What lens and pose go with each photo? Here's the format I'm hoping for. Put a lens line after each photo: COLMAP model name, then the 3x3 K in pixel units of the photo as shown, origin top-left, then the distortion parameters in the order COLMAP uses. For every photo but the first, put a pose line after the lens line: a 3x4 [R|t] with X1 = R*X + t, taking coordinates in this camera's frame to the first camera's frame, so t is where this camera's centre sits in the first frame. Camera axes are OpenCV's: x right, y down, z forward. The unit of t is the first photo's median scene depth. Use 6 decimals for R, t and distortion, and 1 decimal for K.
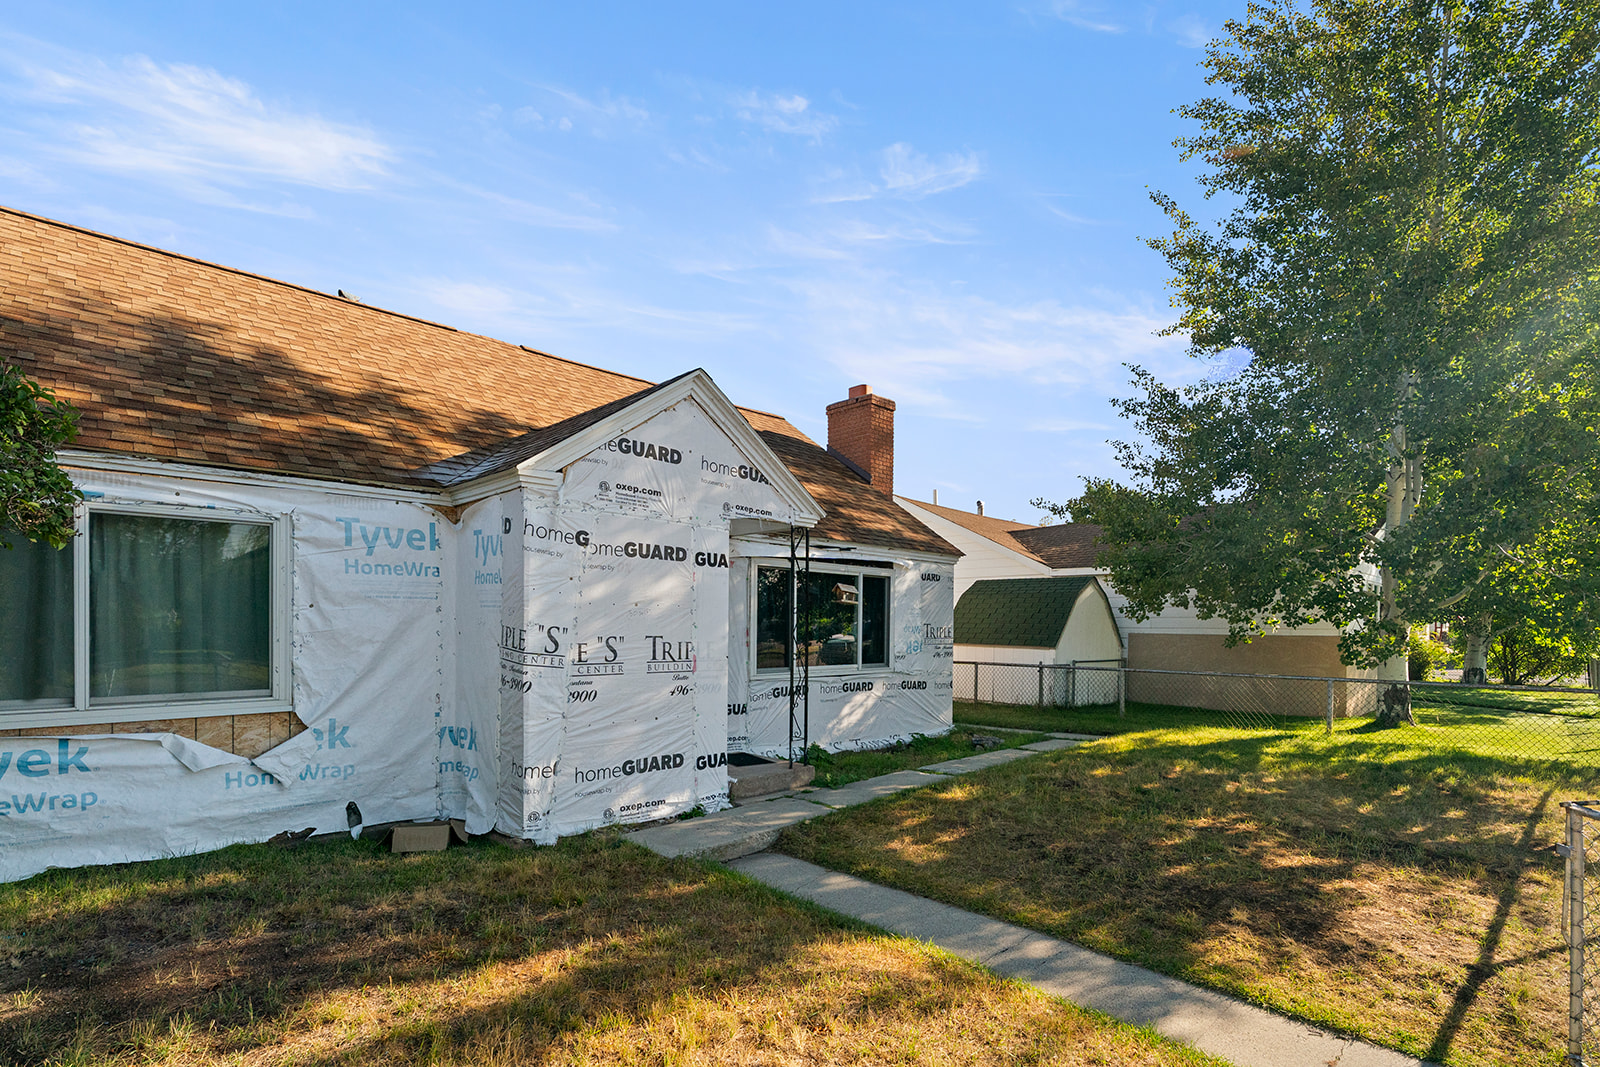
lens RADIAL K [[753.3, 0, 802.7], [0, 753.3, 629.6], [0, 0, 1]] dist [0.016676, -0.000067]
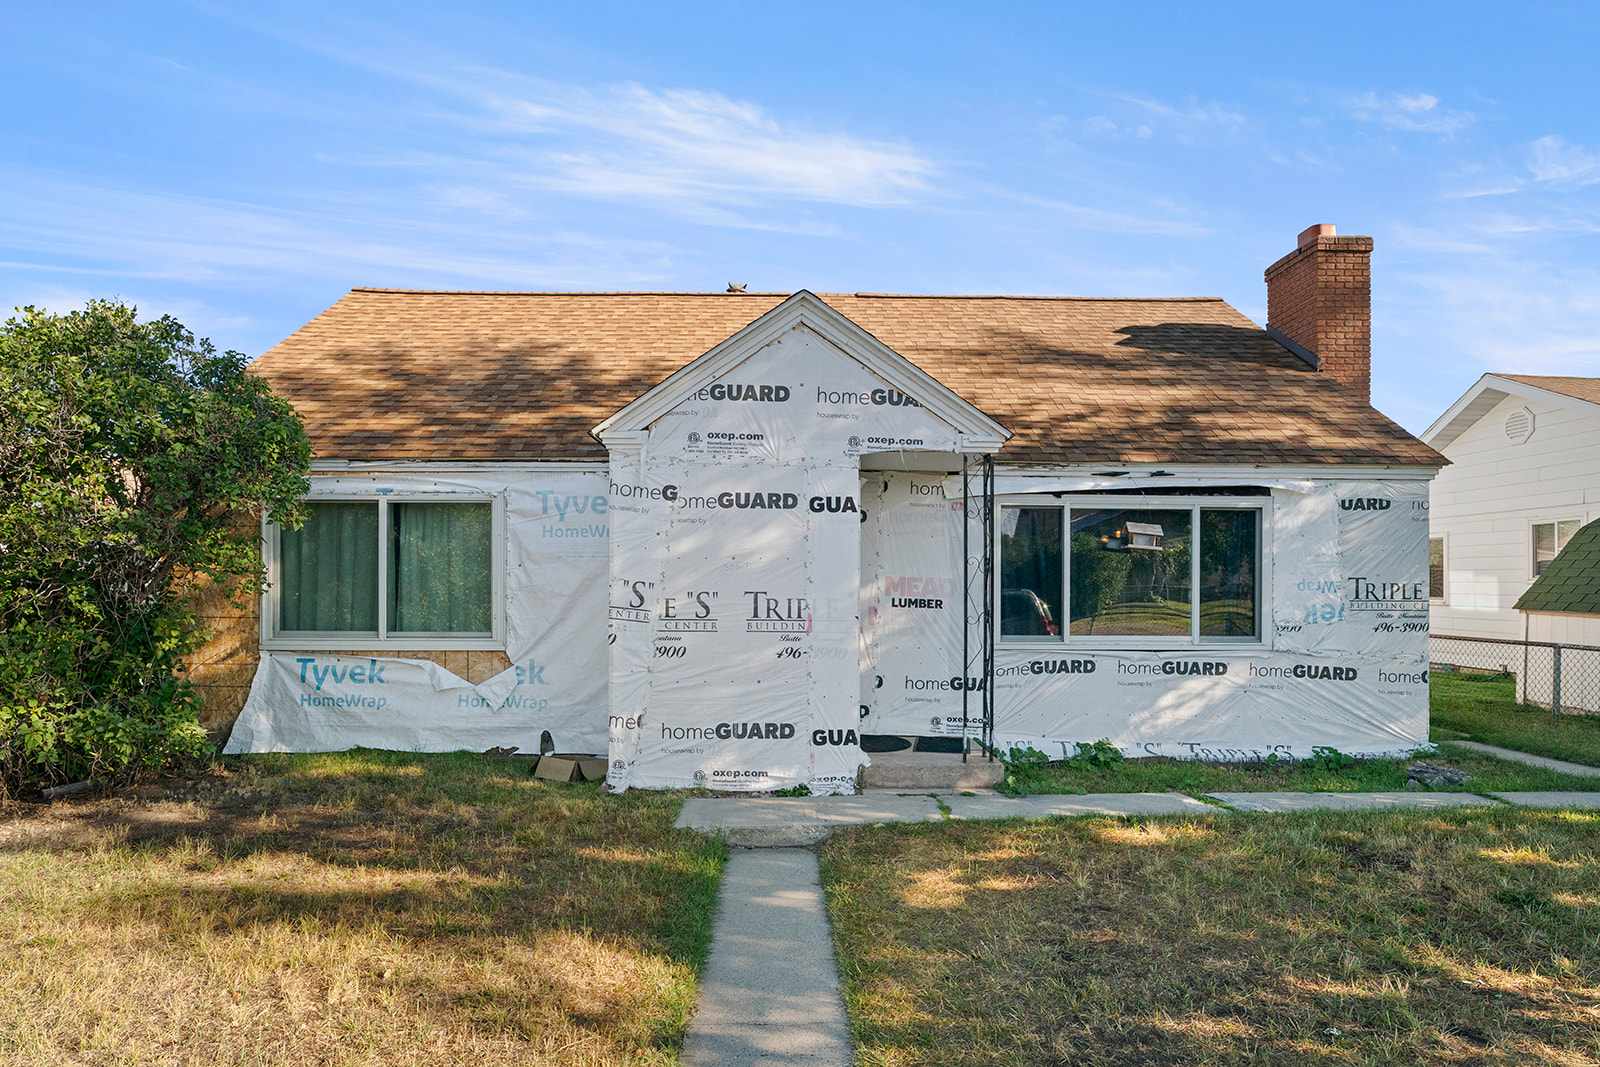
lens RADIAL K [[850.2, 0, 799.4], [0, 850.2, 577.7], [0, 0, 1]] dist [-0.001566, 0.000535]
pose [[0.729832, -0.006771, -0.683593, 0.561874], [-0.002337, 0.999920, -0.012400, 0.004095], [0.683623, 0.010648, 0.729758, 0.282909]]
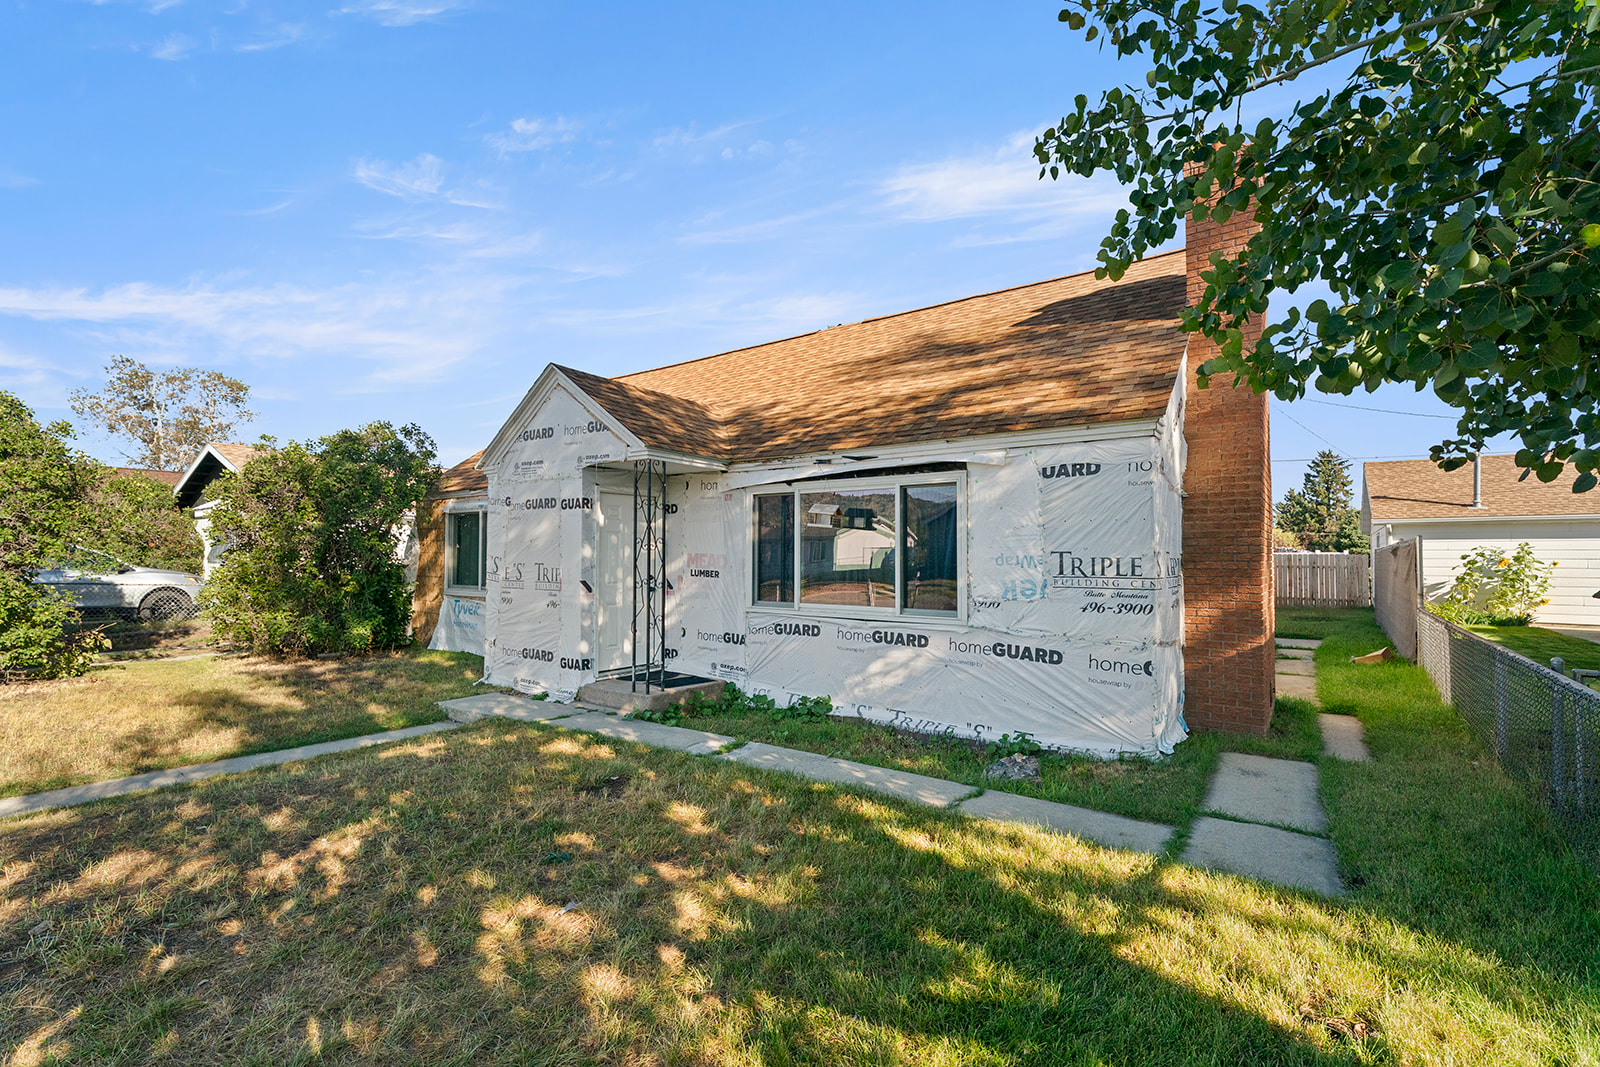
lens RADIAL K [[705.6, 0, 800.0], [0, 705.6, 533.5], [0, 0, 1]] dist [-0.001421, -0.000047]
pose [[0.162279, -0.041147, -0.985887, 1.201999], [-0.007589, 0.999049, -0.042946, 0.005967], [0.986716, 0.014451, 0.161812, 1.287928]]
